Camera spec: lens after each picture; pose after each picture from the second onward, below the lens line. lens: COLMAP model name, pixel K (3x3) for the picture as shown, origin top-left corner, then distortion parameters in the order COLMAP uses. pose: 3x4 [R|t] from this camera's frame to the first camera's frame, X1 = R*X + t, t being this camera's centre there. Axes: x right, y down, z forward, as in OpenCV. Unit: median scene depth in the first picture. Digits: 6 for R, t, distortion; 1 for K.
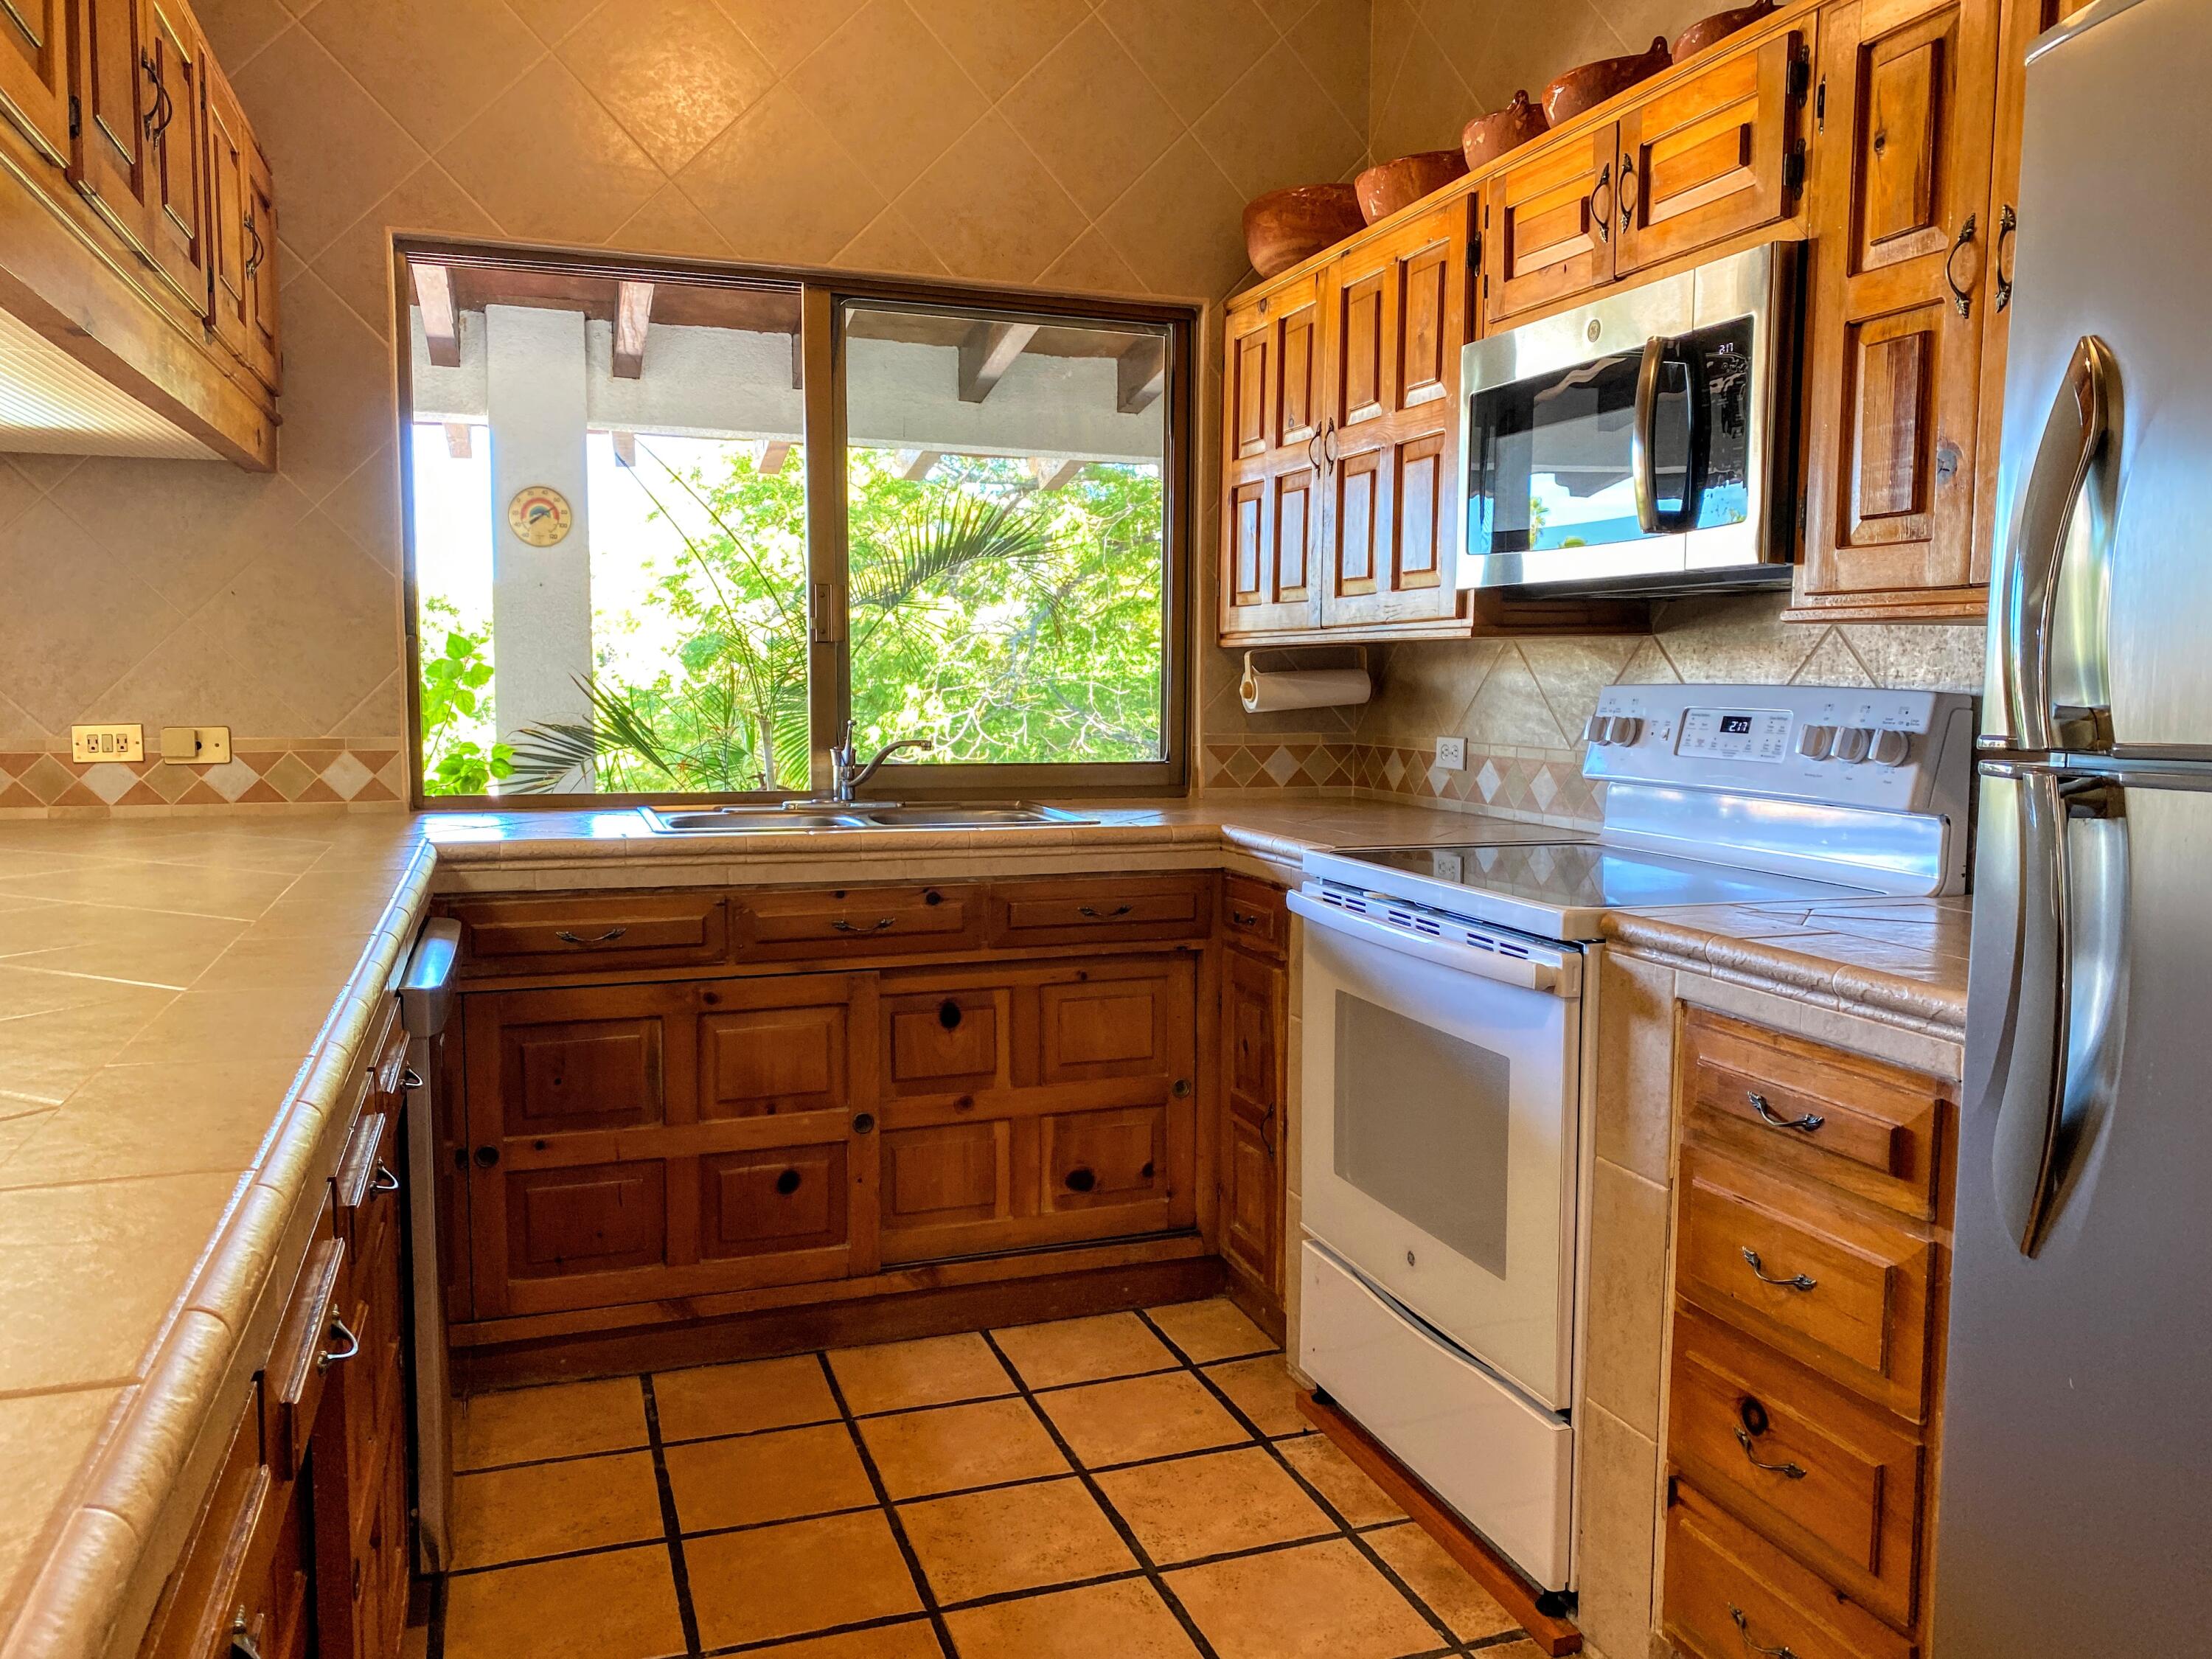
lens RADIAL K [[1696.2, 0, 1123.5], [0, 1696.2, 834.1], [0, 0, 1]] dist [0.038844, -0.030854]
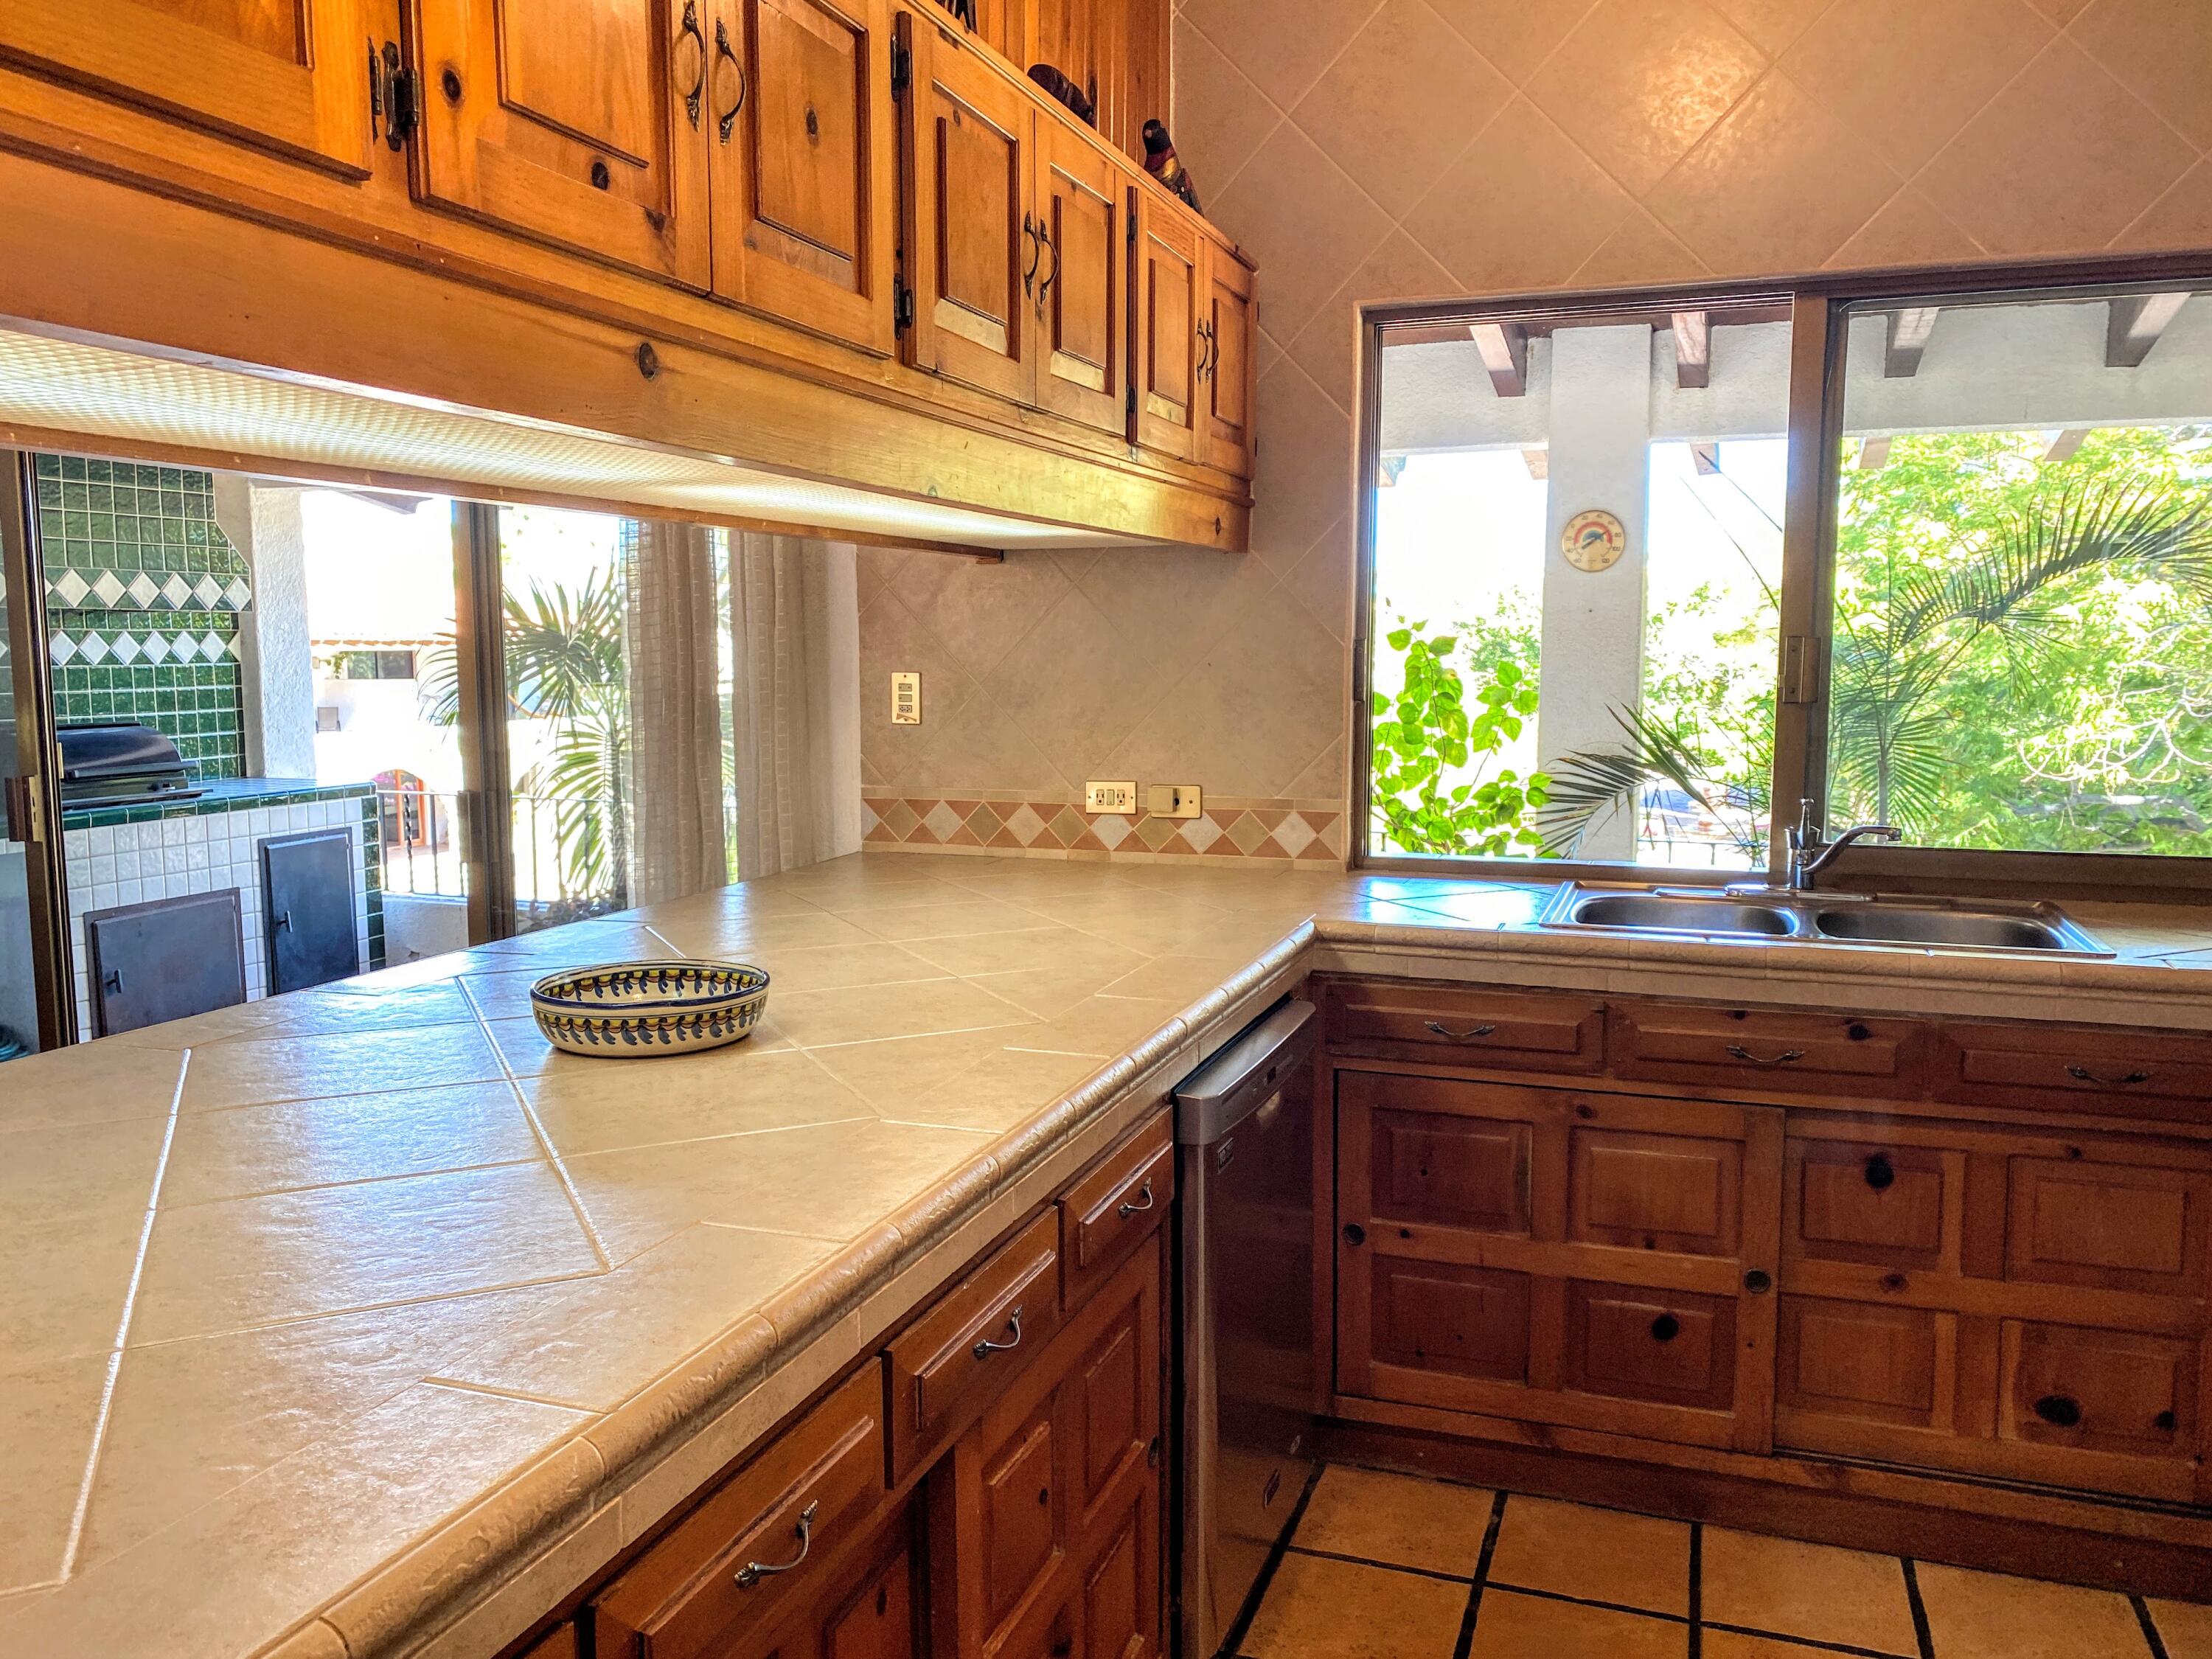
lens RADIAL K [[1696.2, 0, 1105.9], [0, 1696.2, 847.1], [0, 0, 1]] dist [0.038844, -0.030854]
pose [[0.779920, 0.064569, -0.622540, 0.110049], [-0.051687, 0.997911, 0.038748, -0.063231], [0.623741, 0.001957, 0.781628, 0.114497]]
